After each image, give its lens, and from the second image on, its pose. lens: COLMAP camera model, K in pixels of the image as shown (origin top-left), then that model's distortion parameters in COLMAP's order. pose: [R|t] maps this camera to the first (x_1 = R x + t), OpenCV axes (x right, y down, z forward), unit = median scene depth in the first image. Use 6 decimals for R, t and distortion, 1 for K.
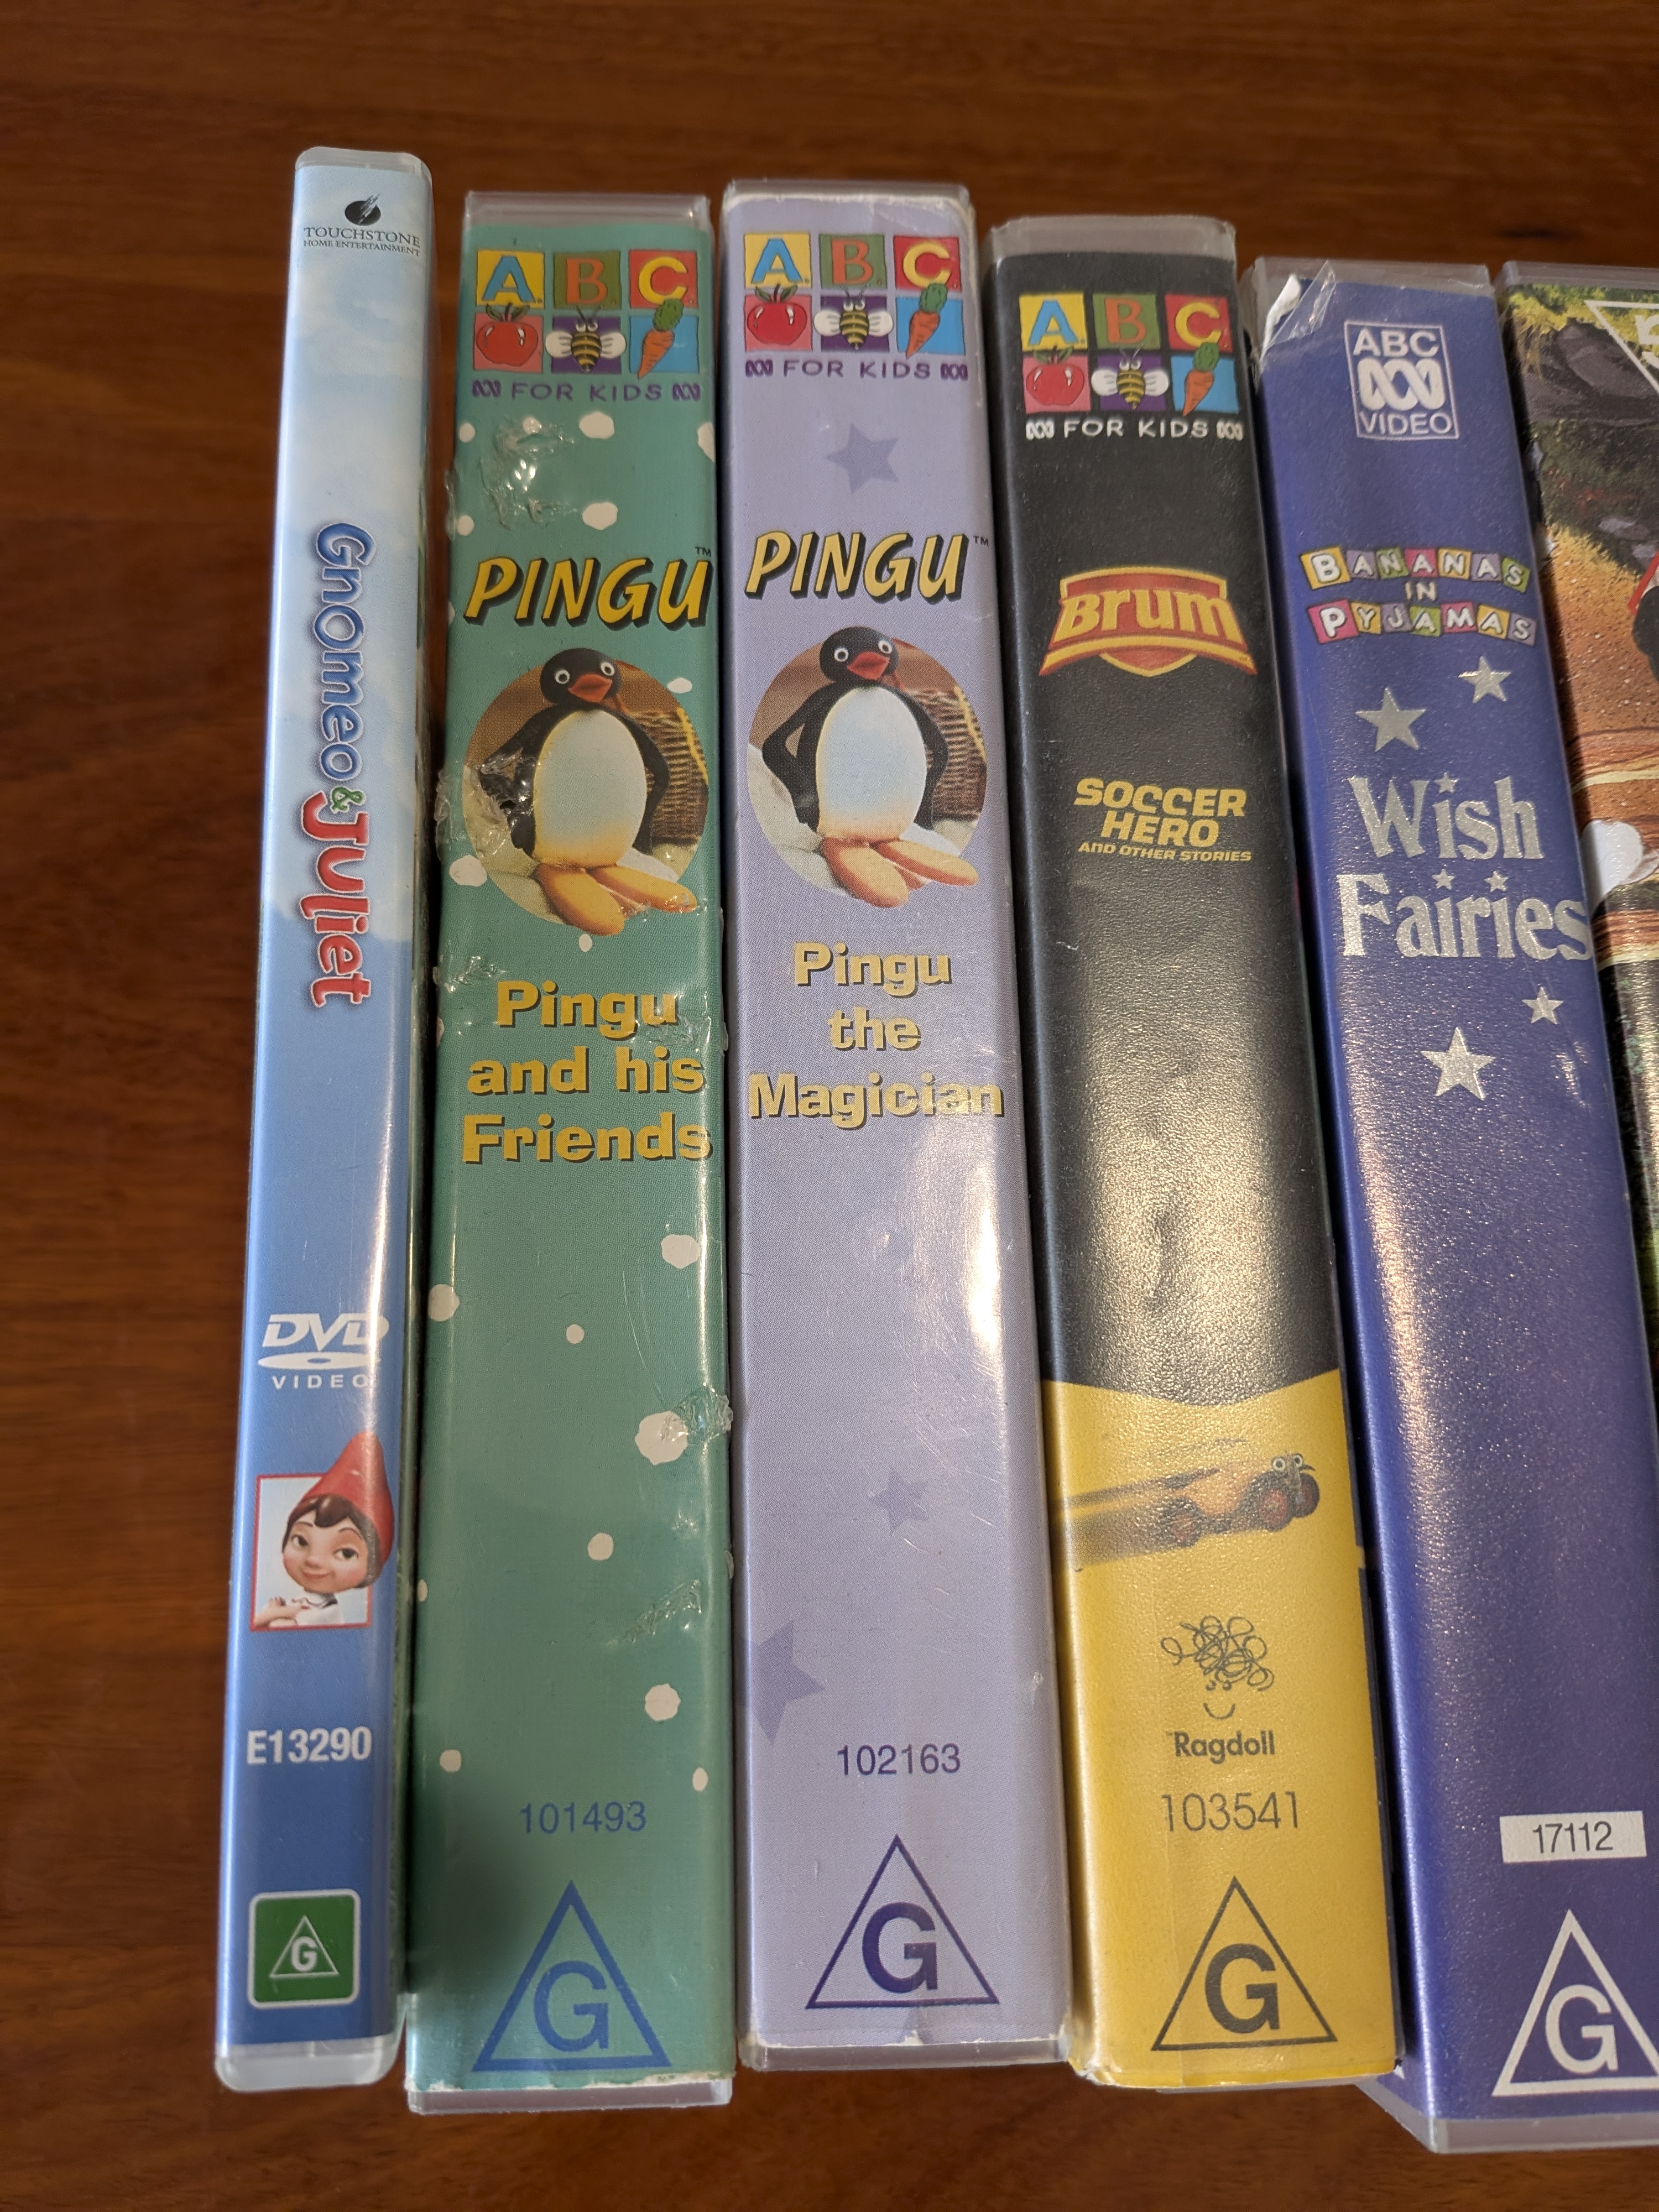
lens RADIAL K [[1541.3, 0, 829.5], [0, 1541.3, 1106.0], [0, 0, 1]] dist [-0.048968, 0.004750]
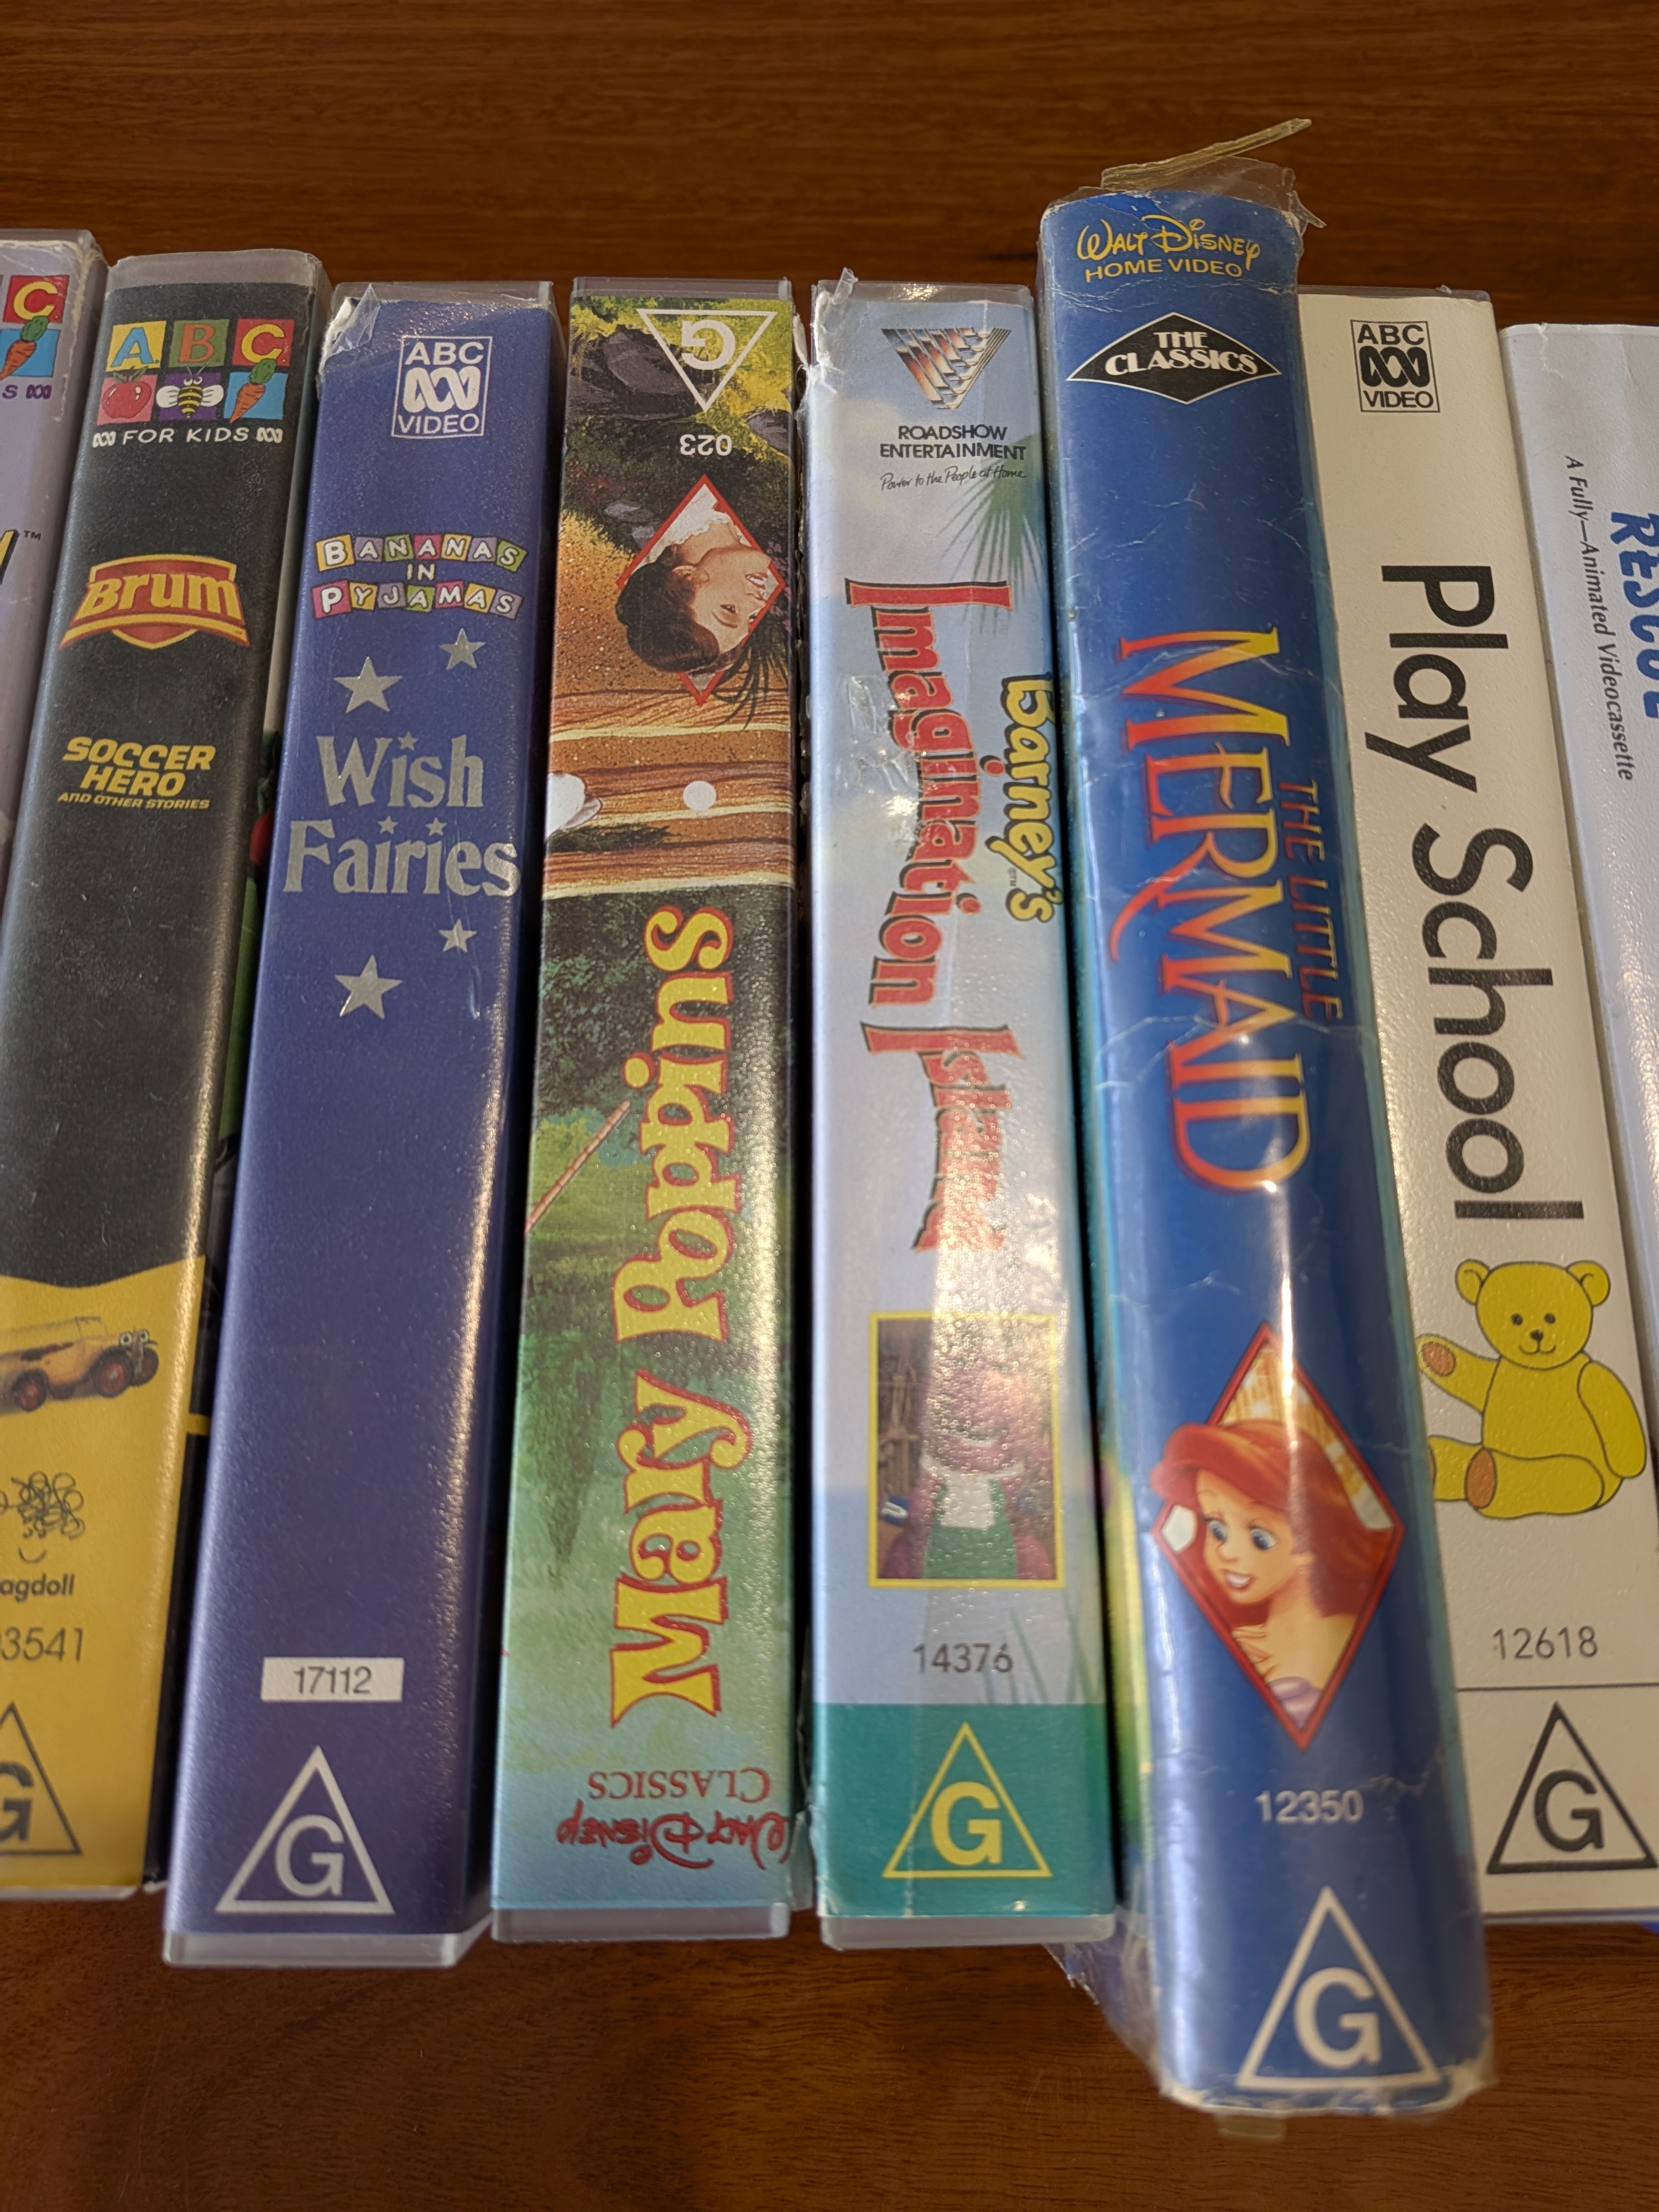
lens RADIAL K [[1537.4, 0, 829.3], [0, 1537.4, 1089.7], [0, 0, 1]] dist [-0.011110, -0.037942]
pose [[0.998100, 0.016287, -0.059428, 0.764405], [-0.018673, 0.999032, -0.039829, 0.079871], [0.058721, 0.040863, 0.997438, -0.086188]]
